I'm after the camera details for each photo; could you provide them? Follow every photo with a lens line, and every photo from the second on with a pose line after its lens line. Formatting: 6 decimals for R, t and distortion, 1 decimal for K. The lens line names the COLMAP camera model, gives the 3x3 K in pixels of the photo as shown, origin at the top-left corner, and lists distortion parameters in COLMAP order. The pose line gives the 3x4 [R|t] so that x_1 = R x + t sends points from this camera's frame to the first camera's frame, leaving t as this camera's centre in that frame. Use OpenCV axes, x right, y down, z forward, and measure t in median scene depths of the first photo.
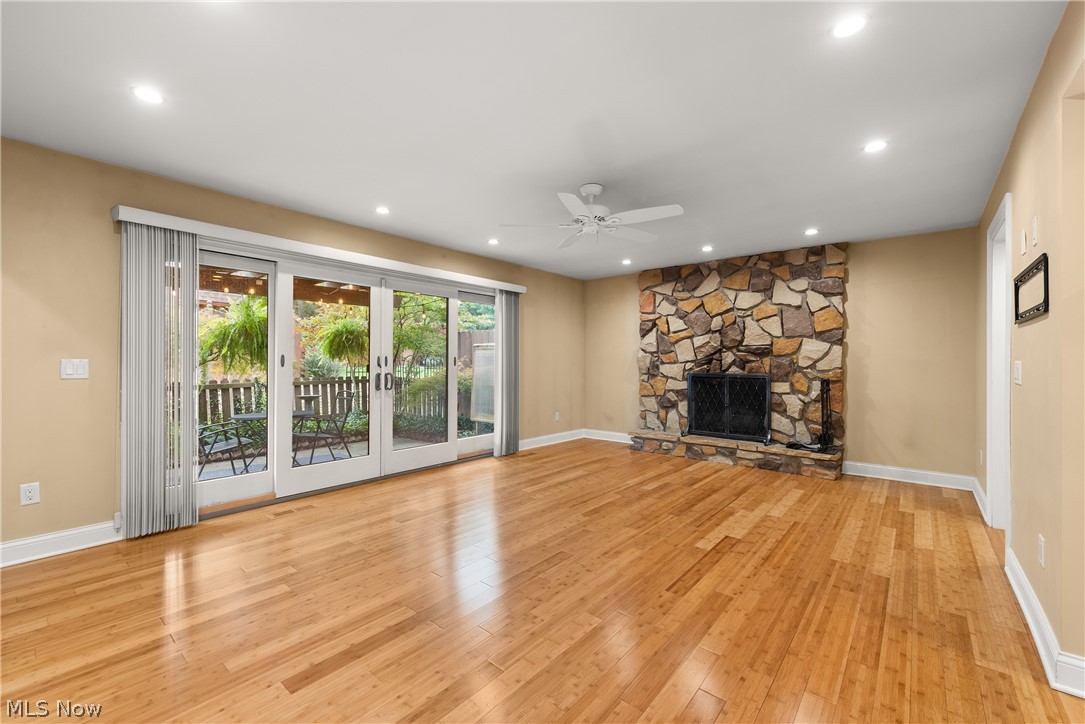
lens RADIAL K [[451.0, 0, 535.3], [0, 451.0, 358.2], [0, 0, 1]] dist [0.004352, -0.001051]
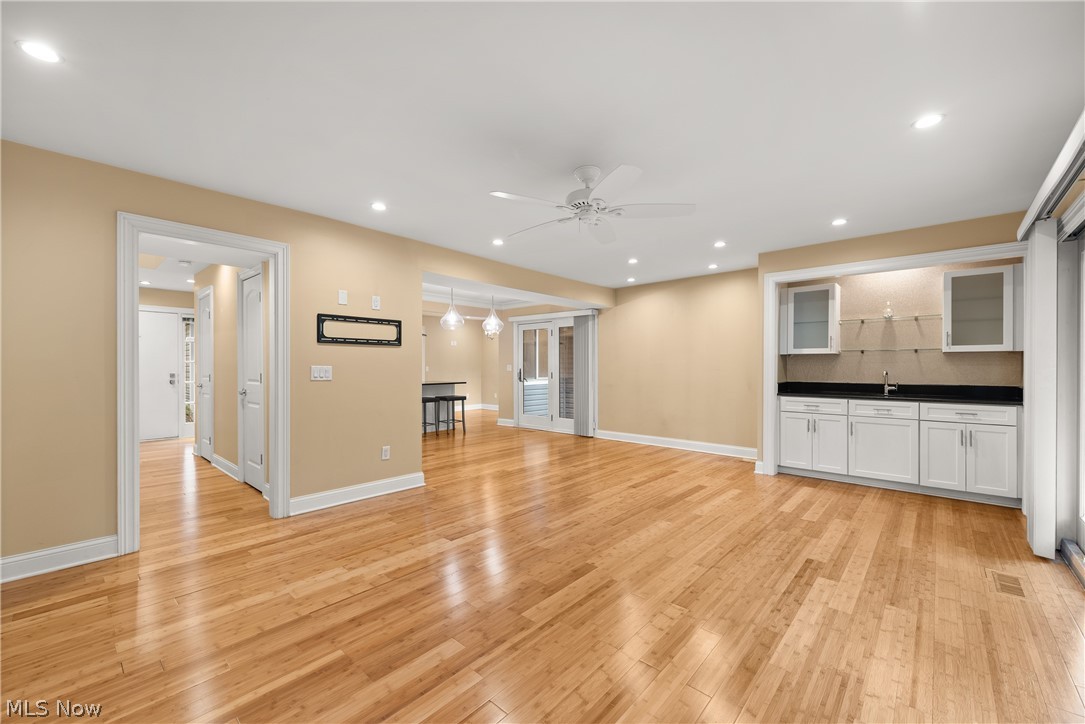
lens RADIAL K [[434.7, 0, 543.3], [0, 434.7, 366.2], [0, 0, 1]] dist [0.006687, -0.002548]
pose [[-0.999719, -0.005603, 0.023050, 0.205037], [-0.005753, 0.999963, -0.006442, 0.010247], [-0.023013, -0.006572, -0.999714, 2.020522]]
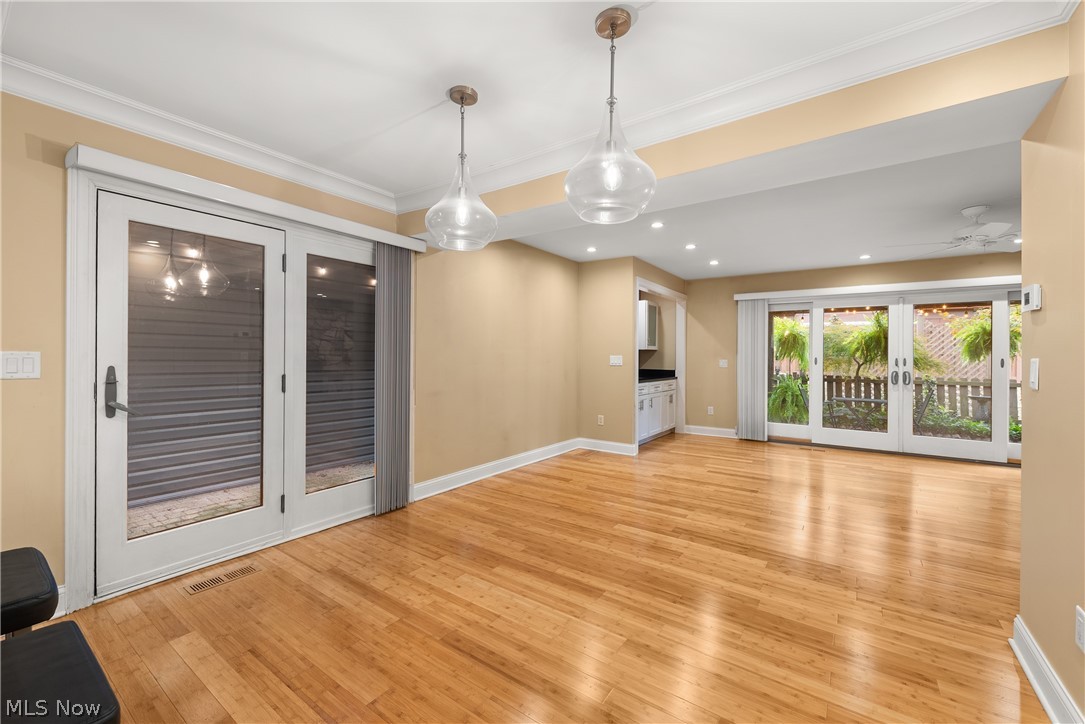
lens RADIAL K [[434.7, 0, 545.8], [0, 434.7, 358.5], [0, 0, 1]] dist [0.006687, -0.002548]
pose [[0.088097, -0.000045, -0.996112, 1.202516], [-0.000743, 1.000000, -0.000111, -0.003643], [0.996112, 0.000750, 0.088097, -0.167275]]
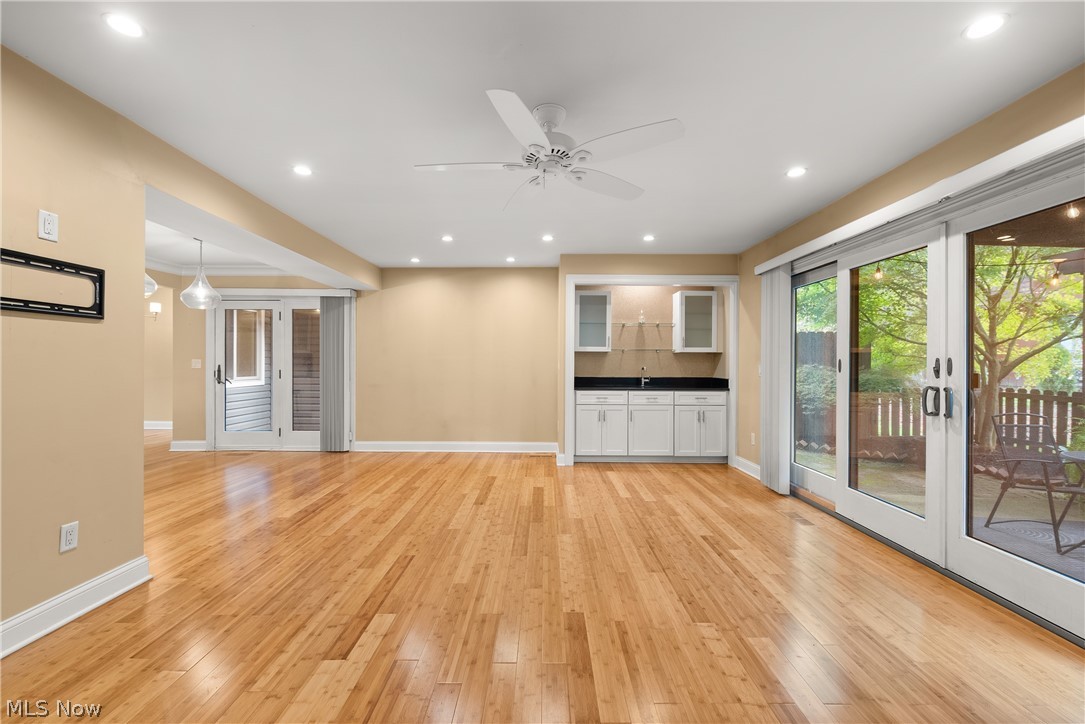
lens RADIAL K [[451.0, 0, 541.1], [0, 451.0, 362.6], [0, 0, 1]] dist [0.004352, -0.001051]
pose [[-0.764846, -0.009230, -0.644147, 0.627873], [-0.003648, 0.999943, -0.009998, 0.013945], [0.644203, -0.005297, -0.764836, 1.659849]]
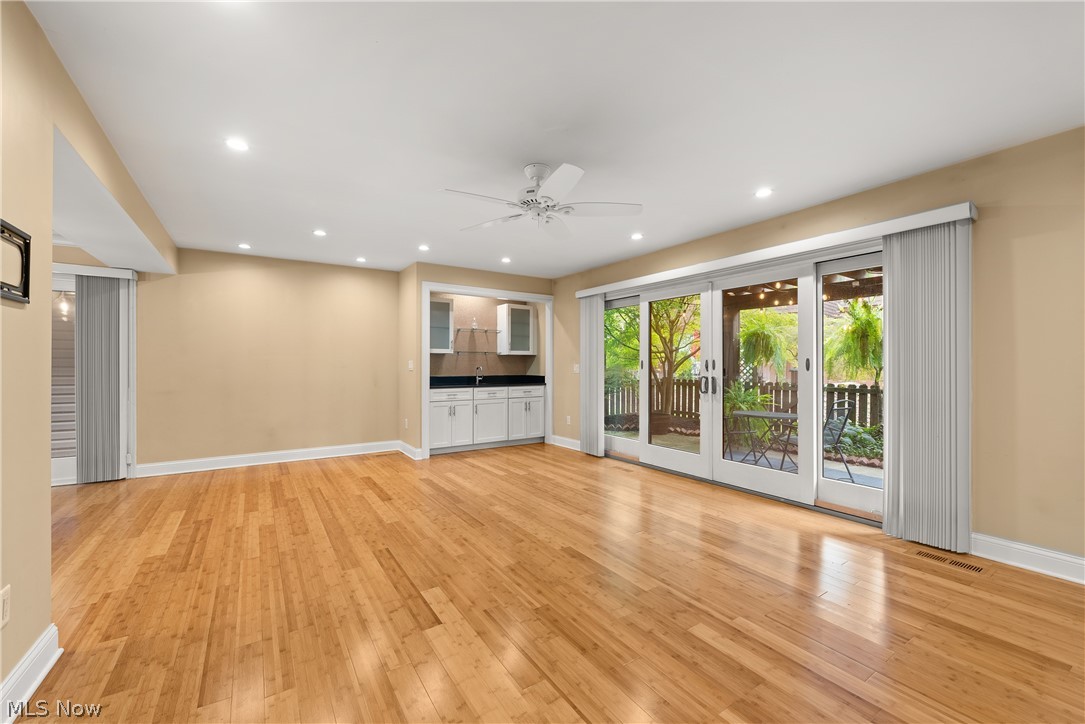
lens RADIAL K [[434.7, 0, 539.8], [0, 434.7, 361.9], [0, 0, 1]] dist [0.006687, -0.002548]
pose [[-0.281956, -0.011754, -0.959355, 1.031434], [0.005039, 0.999893, -0.013731, 0.018128], [0.959414, -0.008706, -0.281866, 1.360078]]
